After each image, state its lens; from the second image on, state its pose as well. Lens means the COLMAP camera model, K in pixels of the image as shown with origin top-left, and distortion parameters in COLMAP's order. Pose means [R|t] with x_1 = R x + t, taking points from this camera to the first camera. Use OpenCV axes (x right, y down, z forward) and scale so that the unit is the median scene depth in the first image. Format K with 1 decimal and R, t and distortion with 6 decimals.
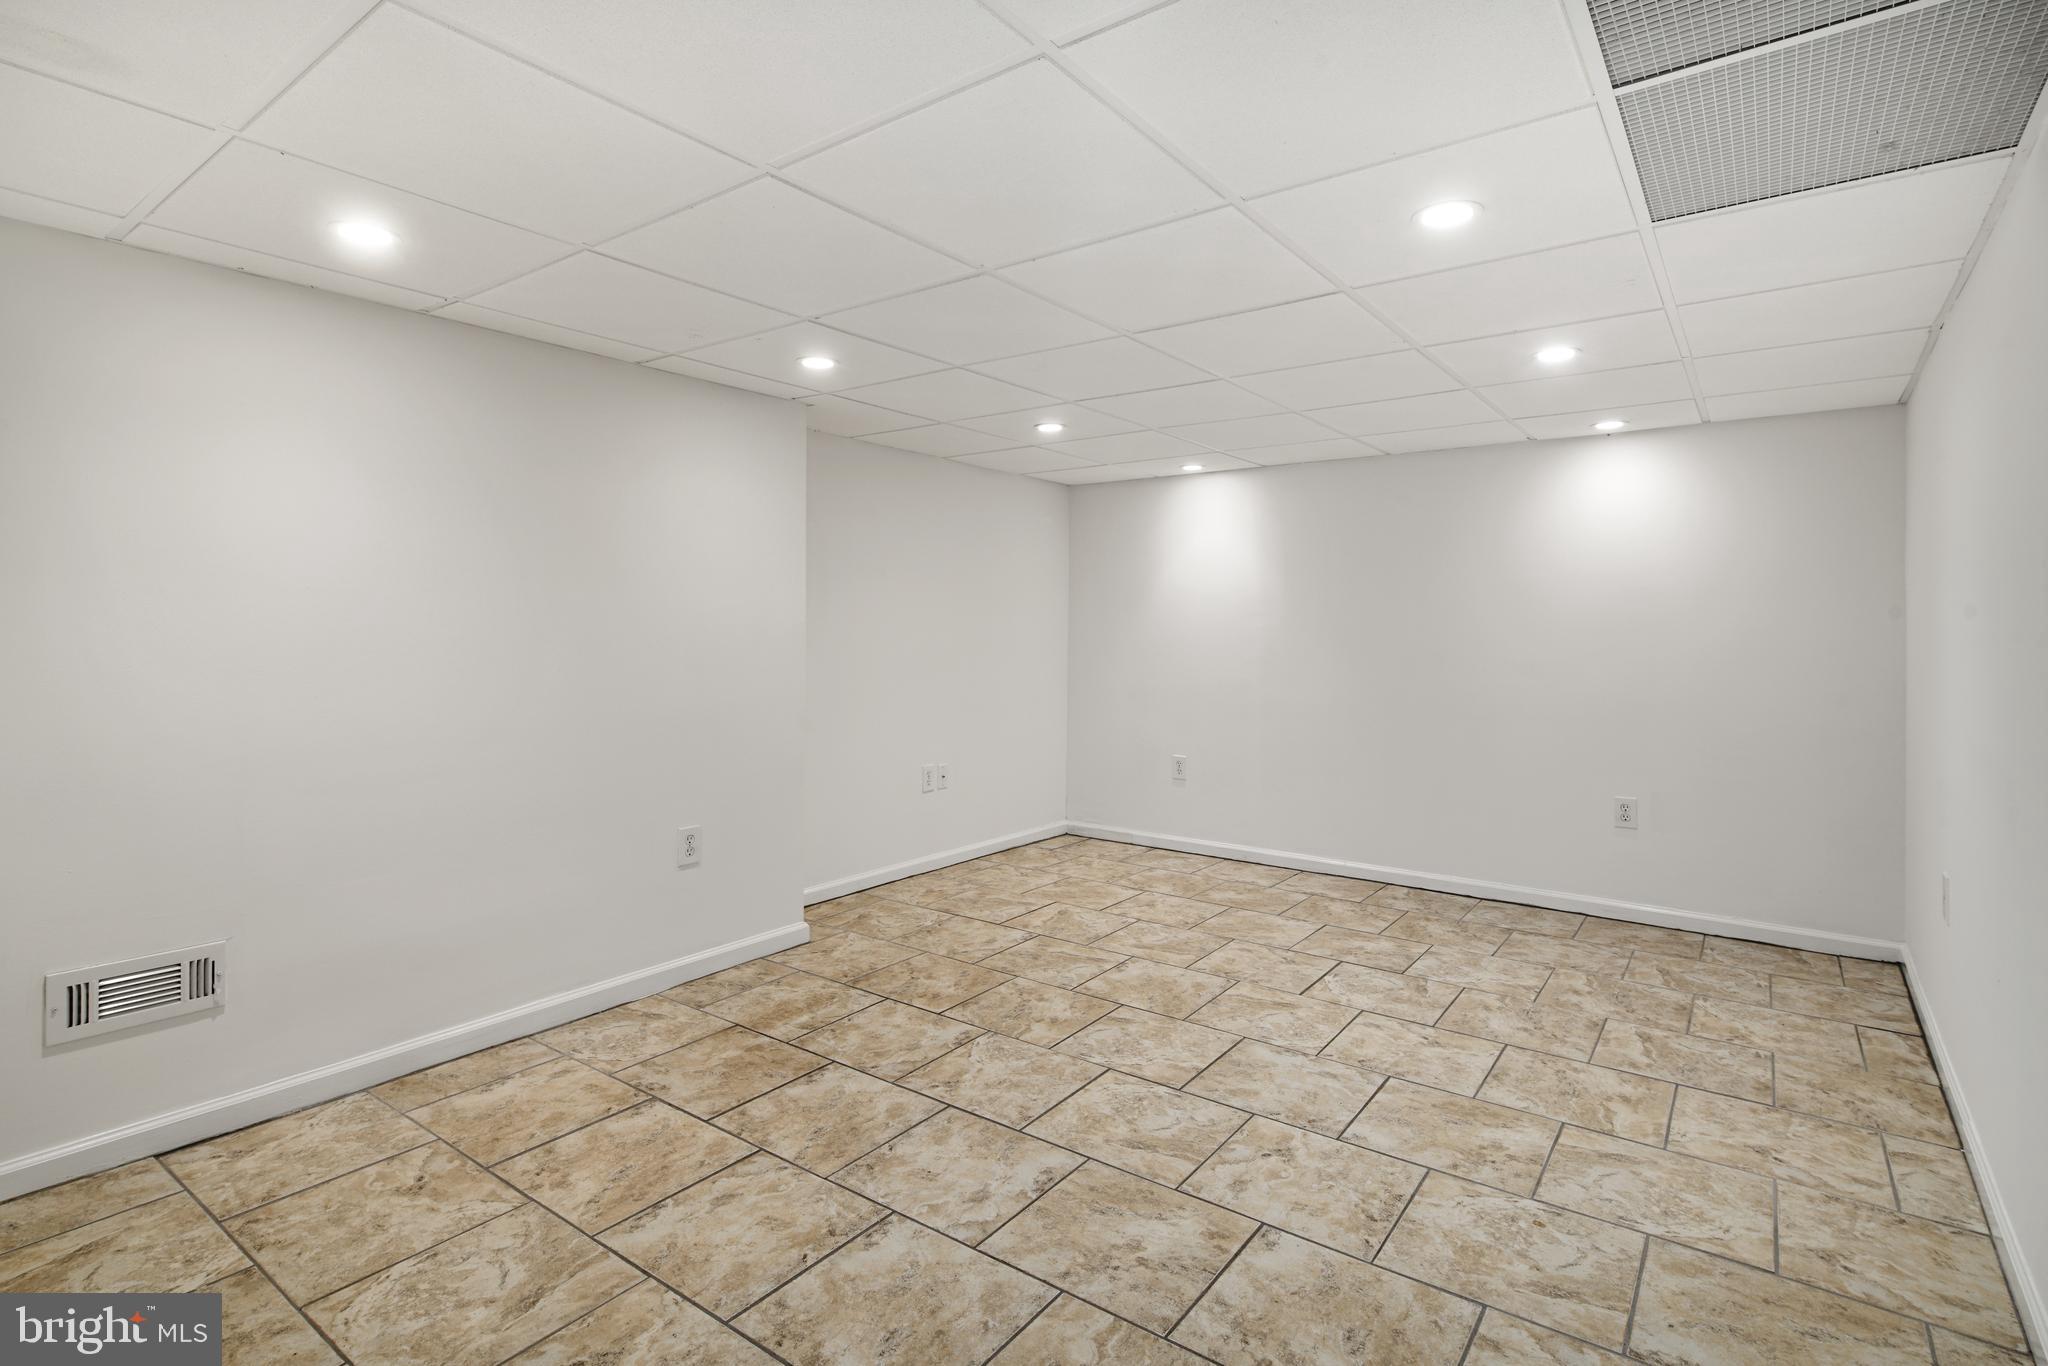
lens RADIAL K [[1004.8, 0, 1030.9], [0, 1004.8, 639.6], [0, 0, 1]] dist [-0.000028, -0.001929]
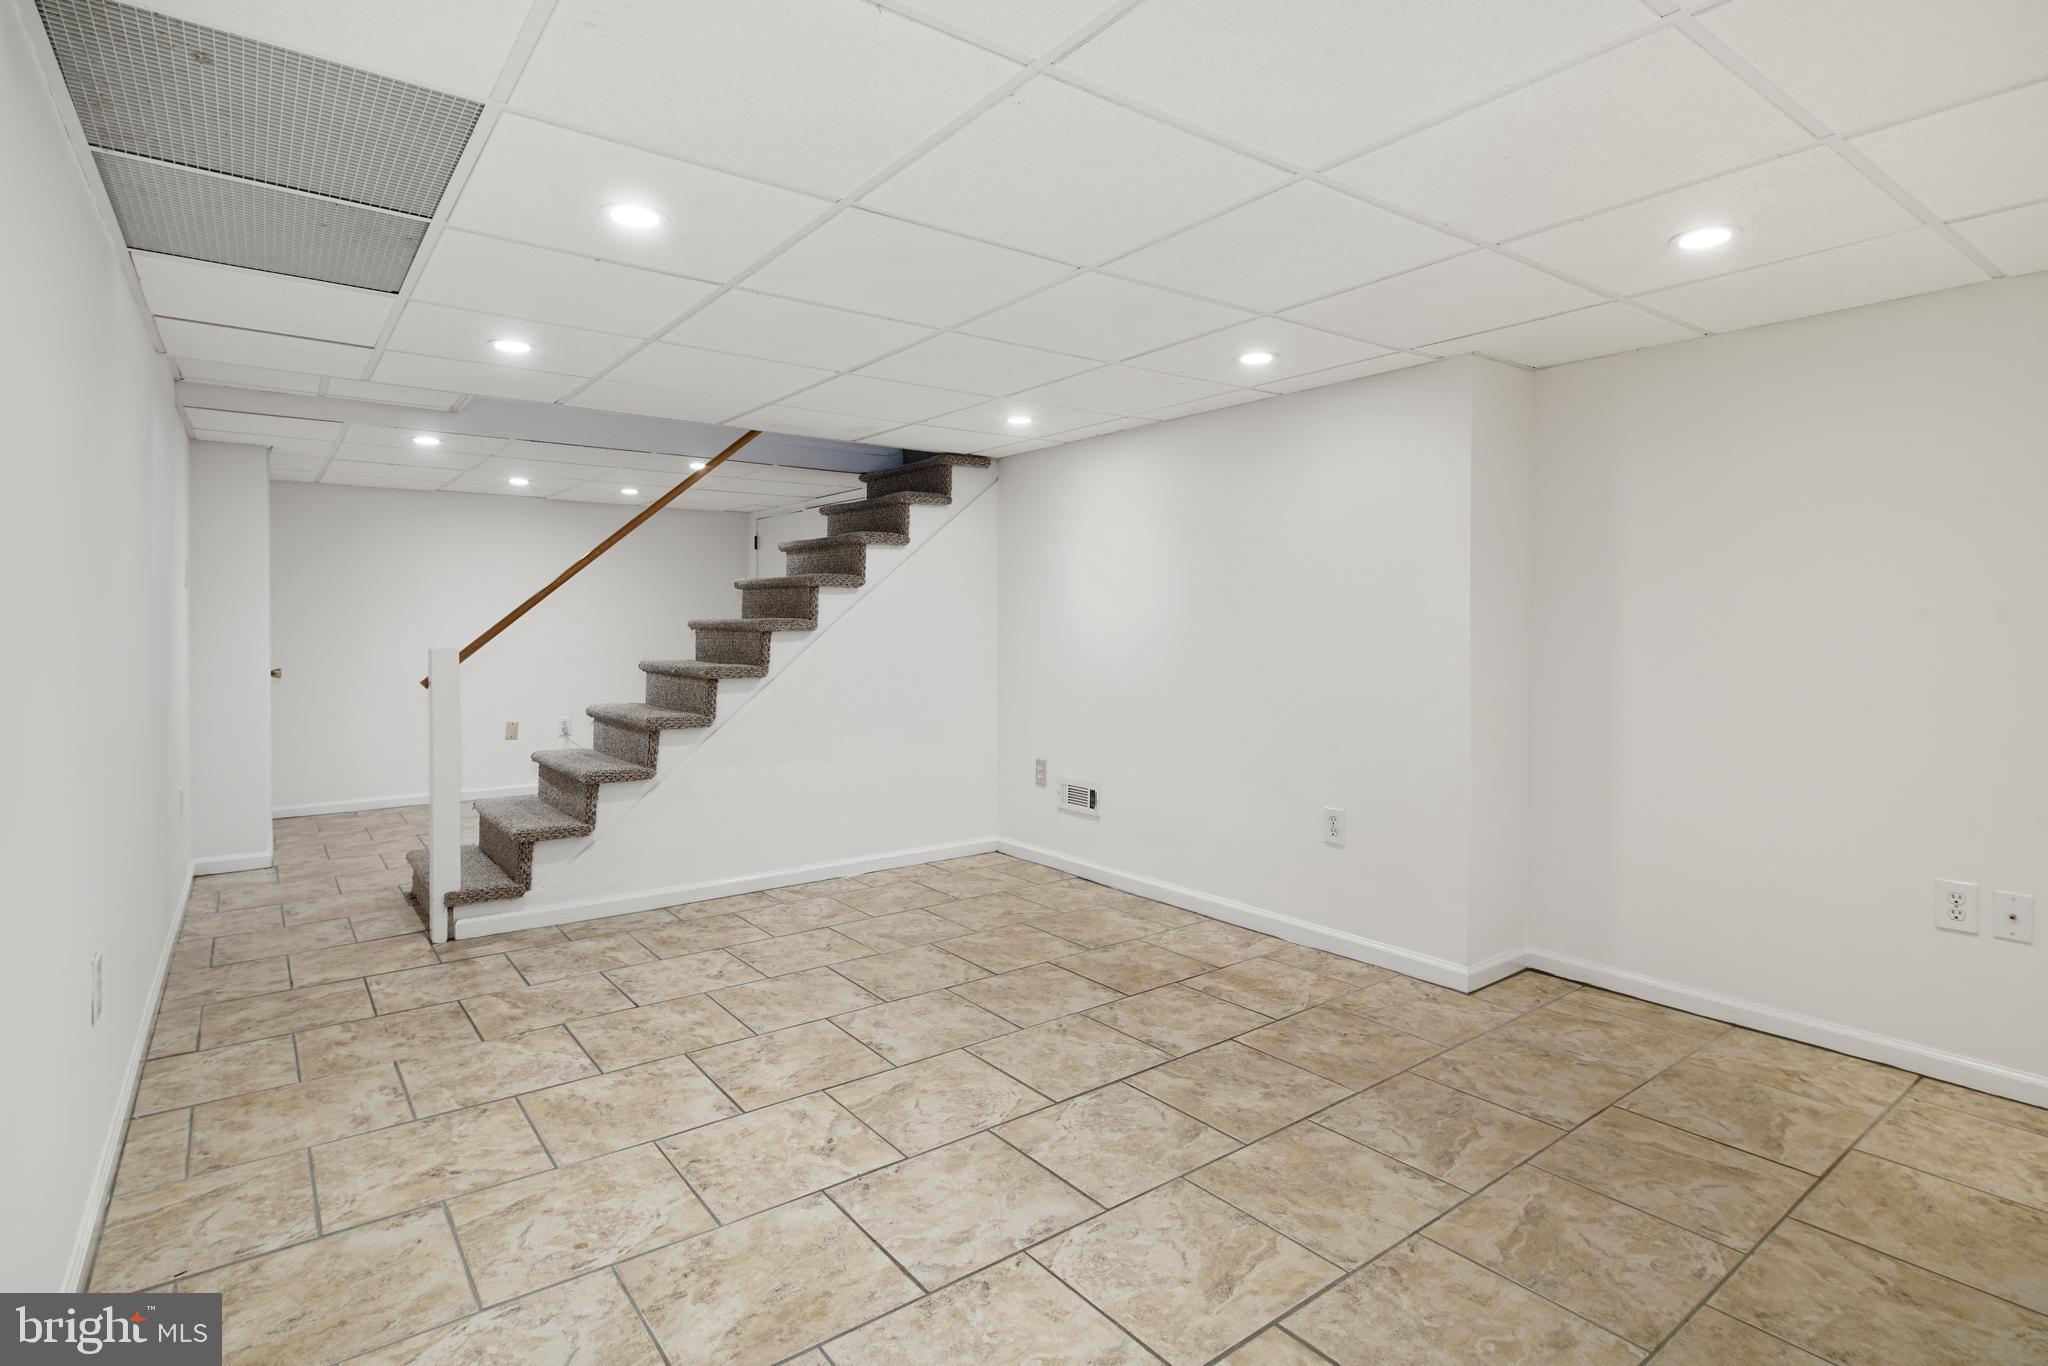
lens RADIAL K [[974.2, 0, 1020.0], [0, 974.2, 652.3], [0, 0, 1]] dist [0.001236, -0.001176]
pose [[-0.261028, 0.024482, -0.965021, 0.981822], [-0.014612, 0.999464, 0.029308, -0.005491], [0.965221, 0.021751, -0.260531, 1.258392]]
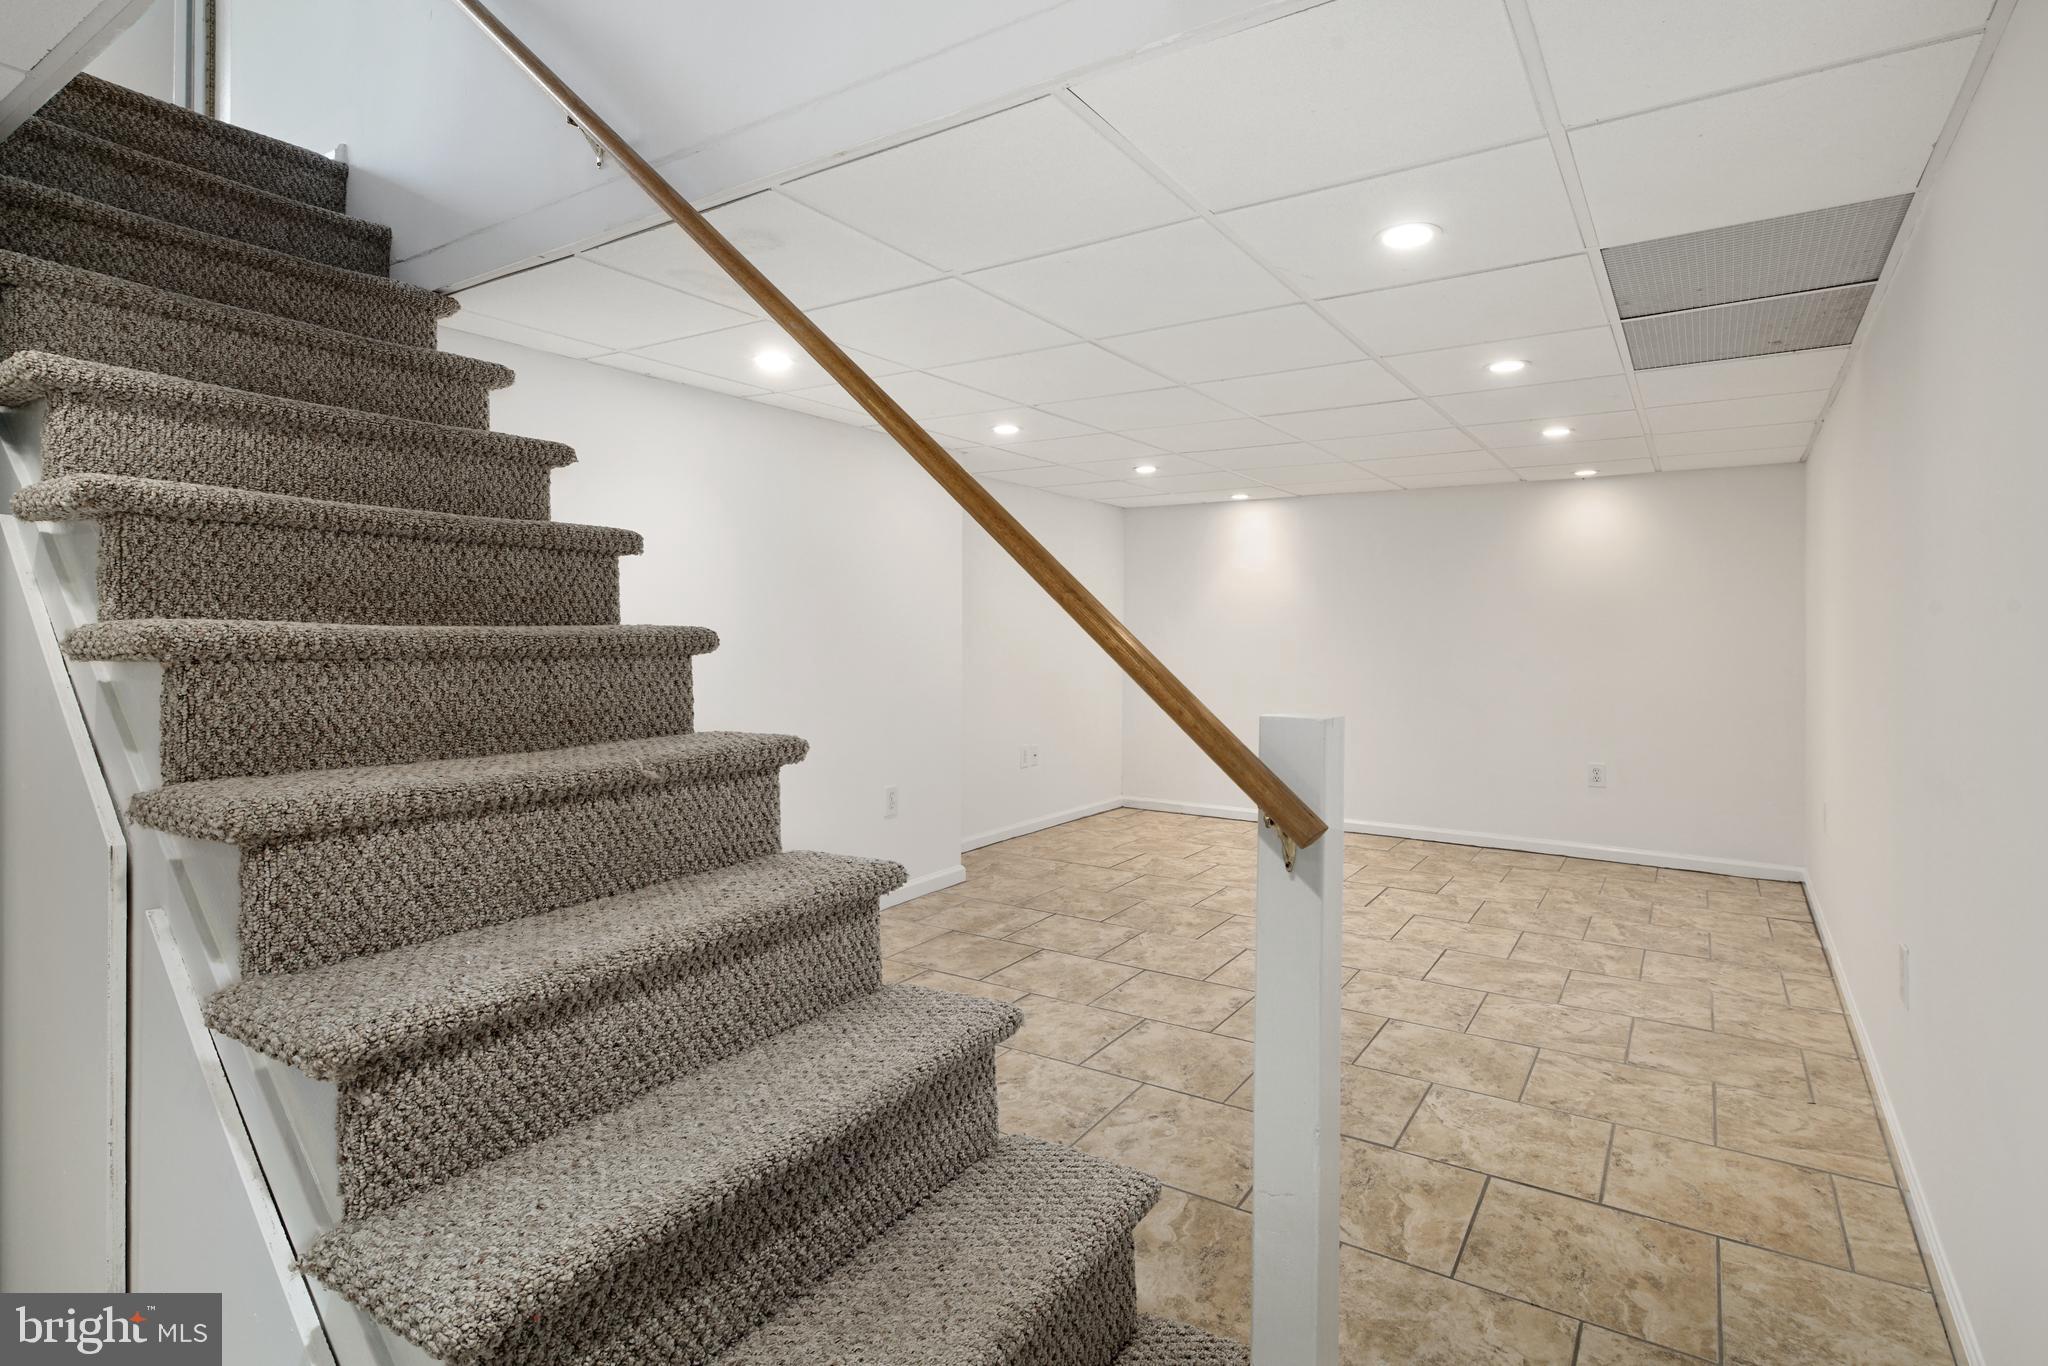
lens RADIAL K [[1030.1, 0, 1019.9], [0, 1030.1, 640.9], [0, 0, 1]] dist [-0.000870, 0.000327]
pose [[0.998839, -0.000919, 0.048169, -0.319984], [0.000952, 0.999999, -0.000661, 0.003133], [-0.048169, 0.000706, 0.998839, -0.428254]]
